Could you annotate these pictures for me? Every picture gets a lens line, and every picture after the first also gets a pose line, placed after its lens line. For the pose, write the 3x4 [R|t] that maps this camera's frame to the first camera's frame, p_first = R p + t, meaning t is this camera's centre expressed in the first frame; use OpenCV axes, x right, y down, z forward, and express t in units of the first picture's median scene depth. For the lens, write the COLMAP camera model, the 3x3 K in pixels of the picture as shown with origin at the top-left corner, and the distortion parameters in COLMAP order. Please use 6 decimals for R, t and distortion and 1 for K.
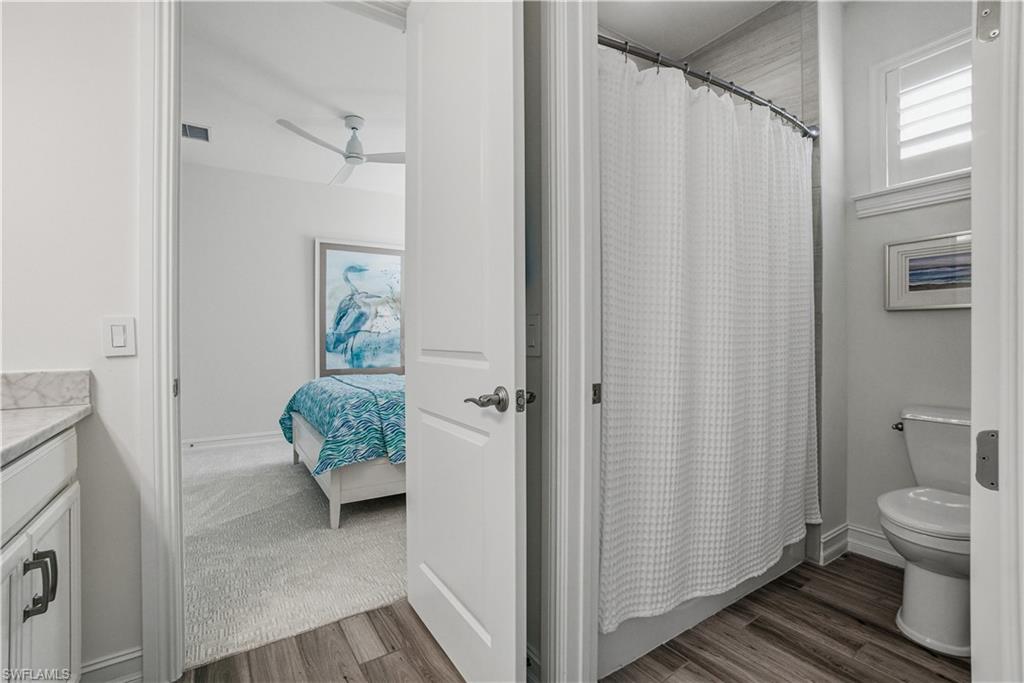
lens RADIAL K [[460.2, 0, 507.8], [0, 460.2, 341.9], [0, 0, 1]] dist [-0.044212, 0.015646]
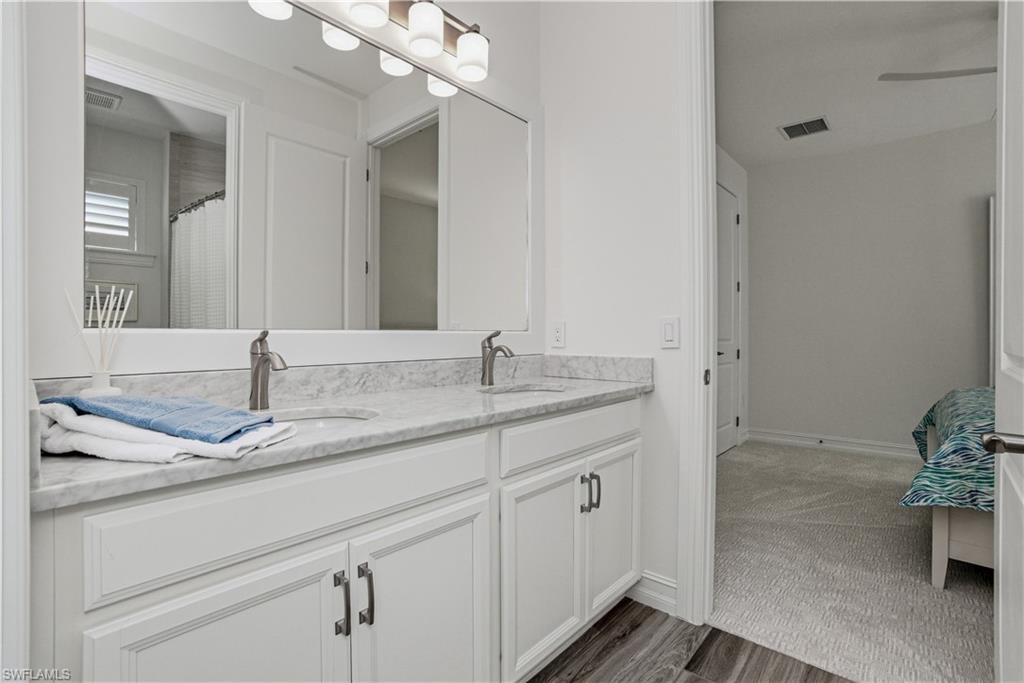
lens RADIAL K [[460.2, 0, 495.3], [0, 460.2, 338.3], [0, 0, 1]] dist [-0.044212, 0.015646]
pose [[0.233755, 0.006119, -0.972276, 0.082977], [-0.003173, 0.999980, 0.005530, -0.000422], [0.972290, 0.001792, 0.233770, 0.061722]]
